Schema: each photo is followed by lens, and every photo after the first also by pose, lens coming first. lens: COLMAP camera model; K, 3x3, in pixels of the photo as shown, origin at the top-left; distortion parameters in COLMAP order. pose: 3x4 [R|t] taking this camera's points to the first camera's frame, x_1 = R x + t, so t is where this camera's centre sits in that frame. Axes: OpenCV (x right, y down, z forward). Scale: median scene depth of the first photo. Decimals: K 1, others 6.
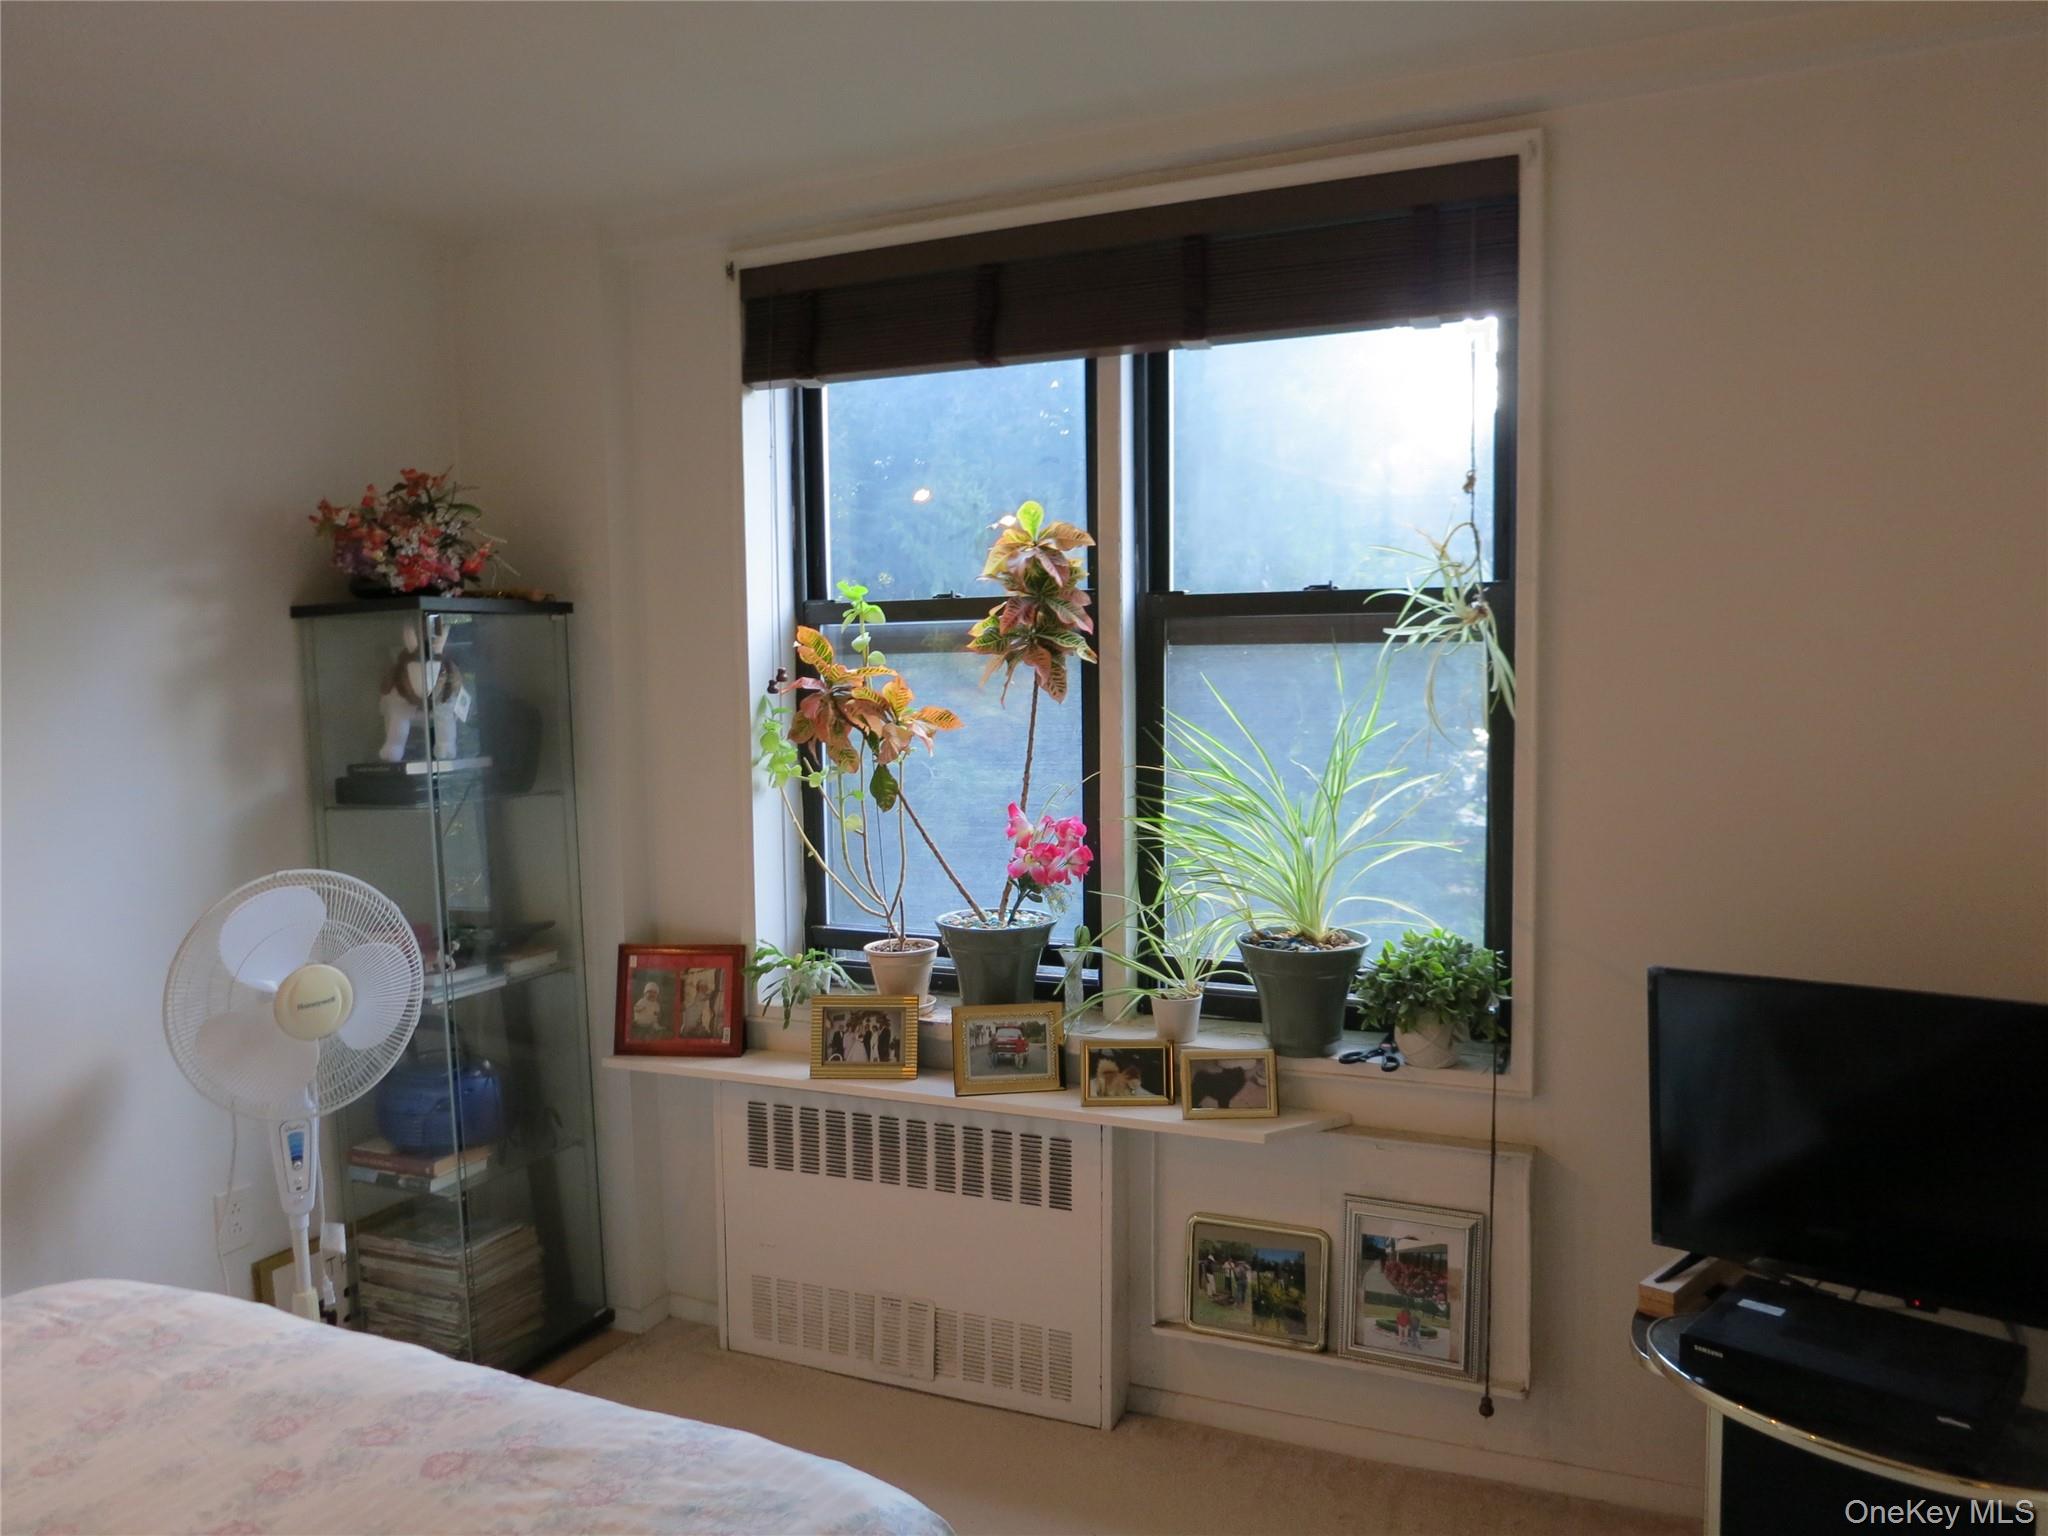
lens RADIAL K [[1484.8, 0, 1029.5], [0, 1484.8, 774.7], [0, 0, 1]] dist [-0.044828, 0.004869]
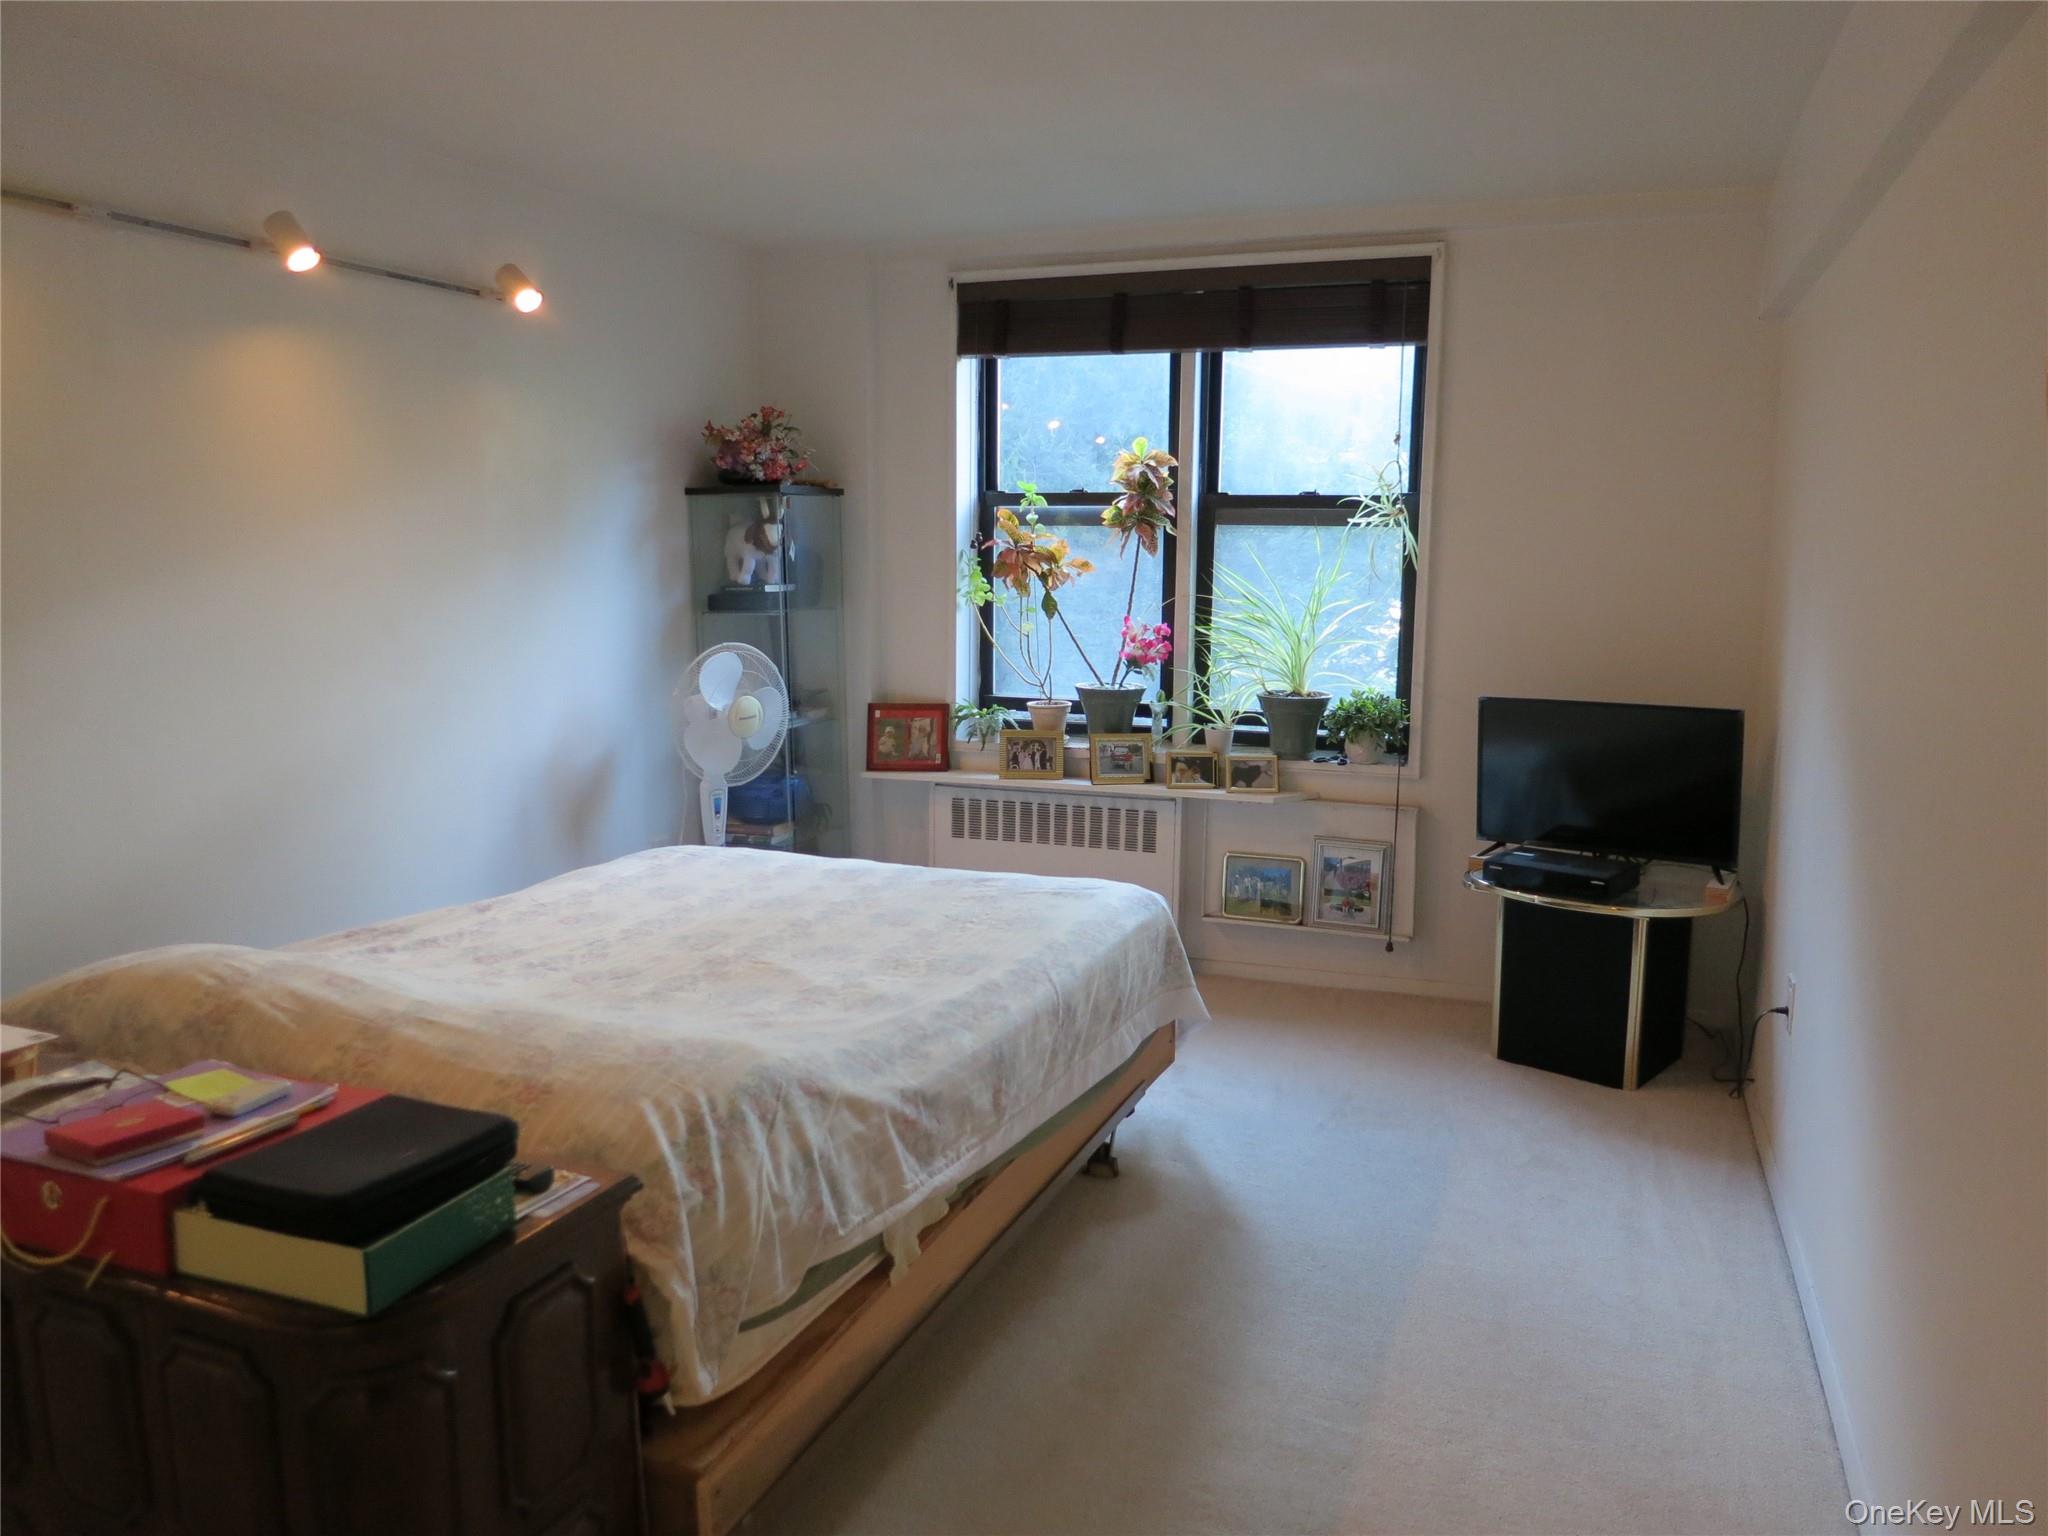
lens RADIAL K [[1484.8, 0, 1029.5], [0, 1484.8, 774.7], [0, 0, 1]] dist [-0.044828, 0.004869]
pose [[0.998054, 0.012824, 0.061030, -0.223454], [-0.017840, 0.996442, 0.082369, 0.062512], [-0.059757, -0.083298, 0.994731, -0.702636]]
